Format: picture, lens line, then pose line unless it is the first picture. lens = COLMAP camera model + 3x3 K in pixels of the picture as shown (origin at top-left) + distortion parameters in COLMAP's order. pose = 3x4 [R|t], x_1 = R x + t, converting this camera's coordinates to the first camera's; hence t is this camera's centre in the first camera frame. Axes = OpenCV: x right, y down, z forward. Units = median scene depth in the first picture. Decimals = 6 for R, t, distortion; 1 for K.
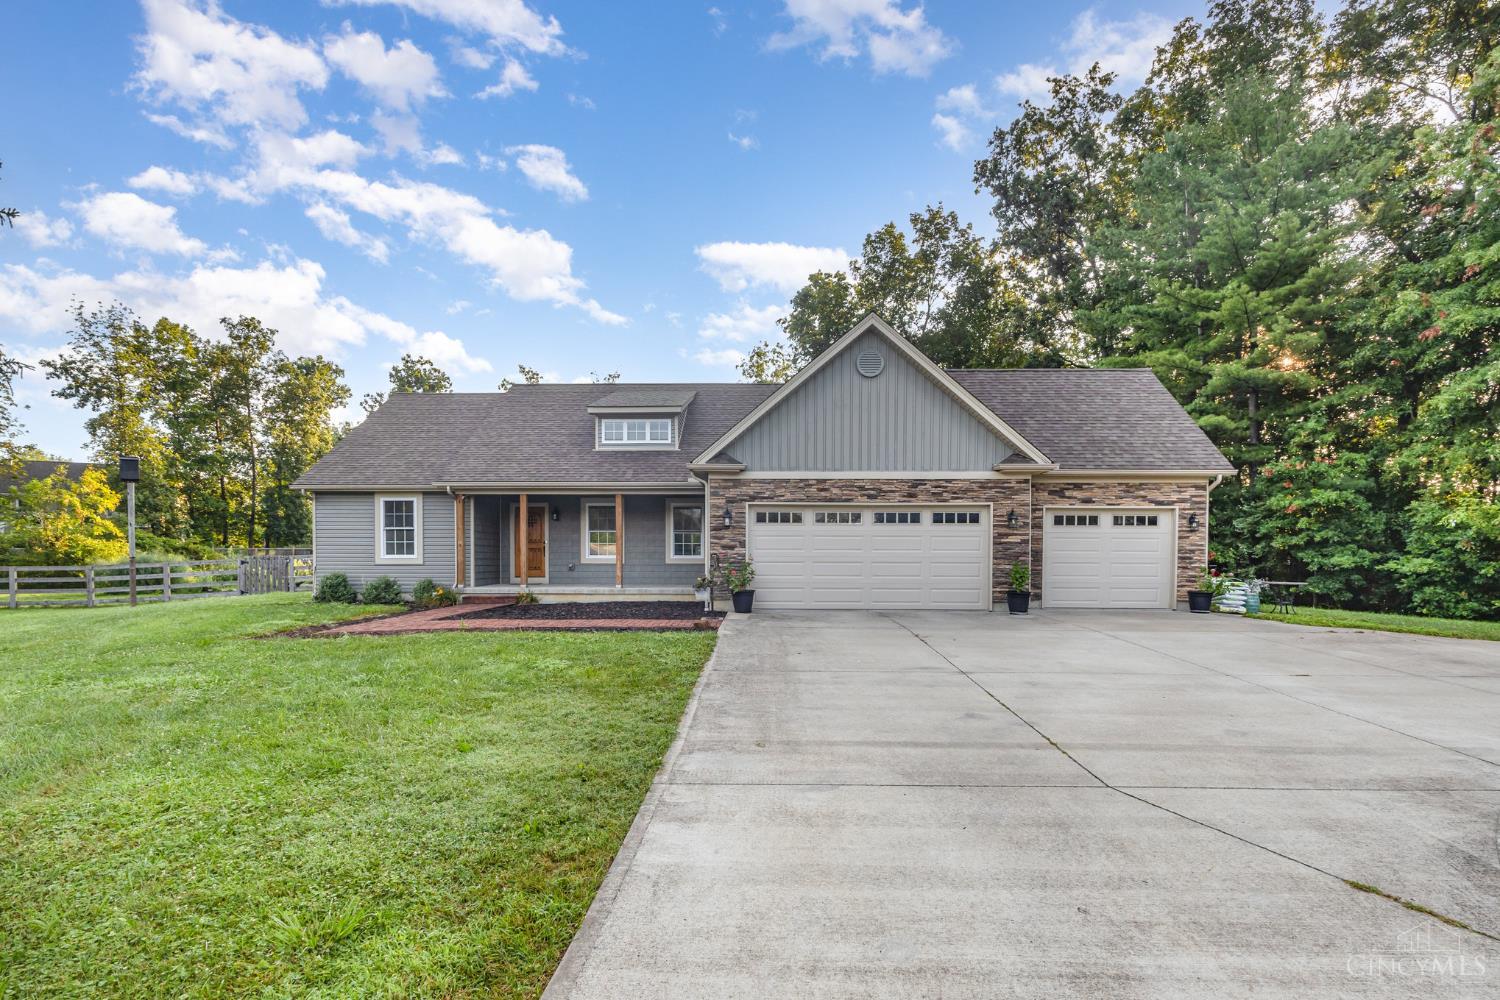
lens RADIAL K [[706.8, 0, 808.2], [0, 706.8, 560.4], [0, 0, 1]] dist [-0.003160, 0.000554]
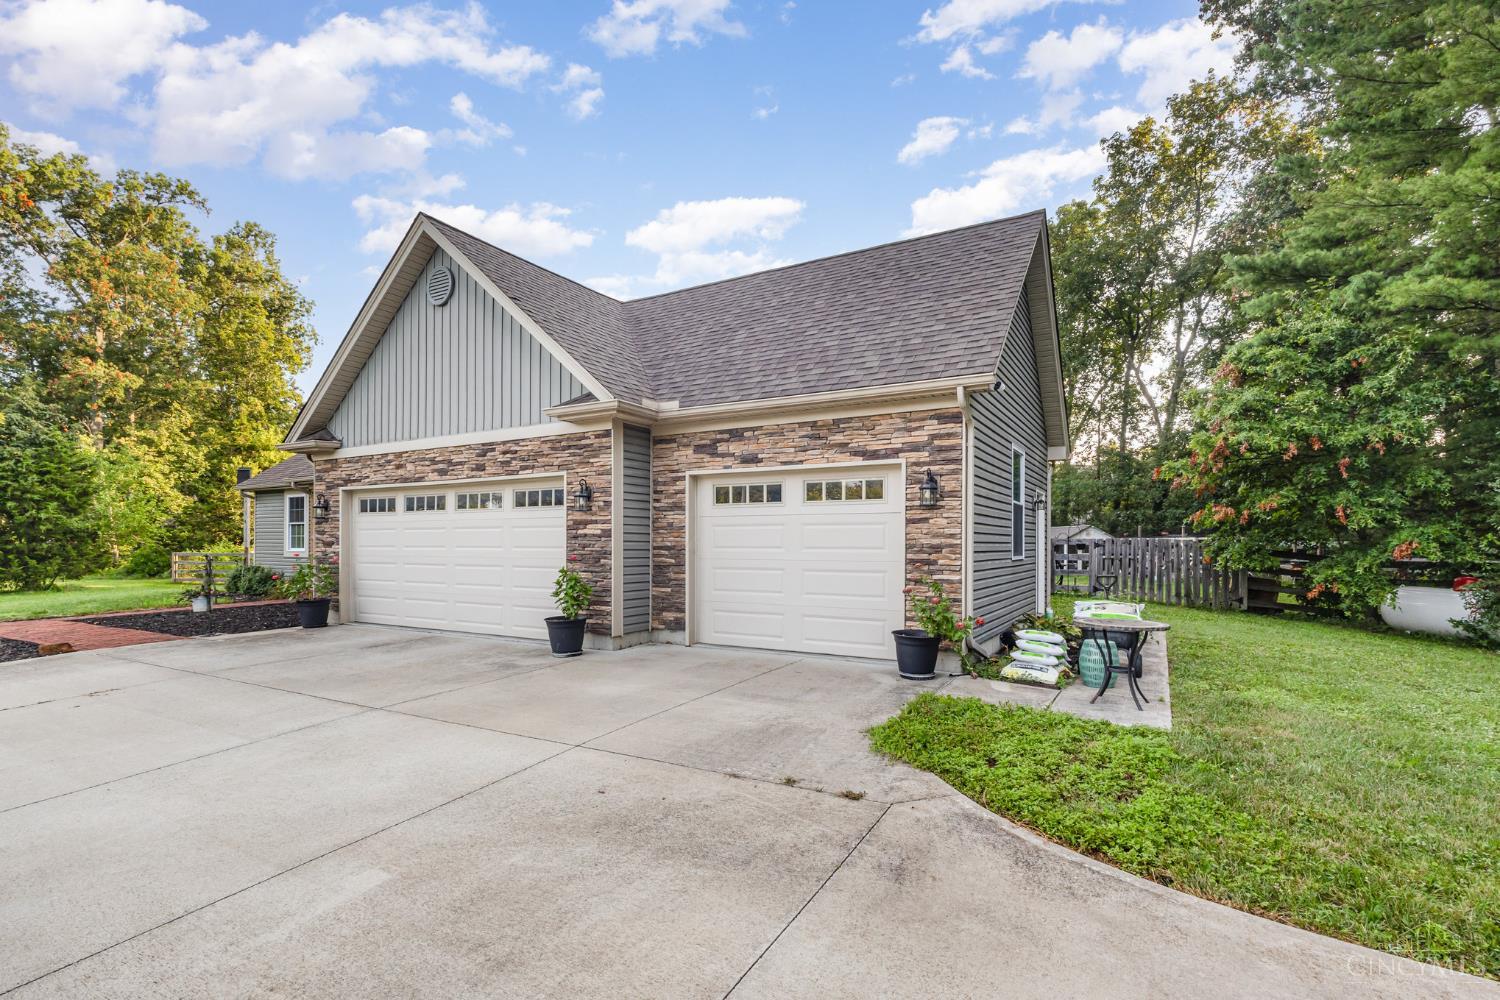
lens RADIAL K [[706.8, 0, 745.2], [0, 706.8, 542.9], [0, 0, 1]] dist [-0.003160, 0.000554]
pose [[0.870064, -0.002682, -0.492932, 0.671135], [0.003465, 0.999994, 0.000676, -0.017718], [0.492927, -0.002296, 0.870068, 0.506822]]
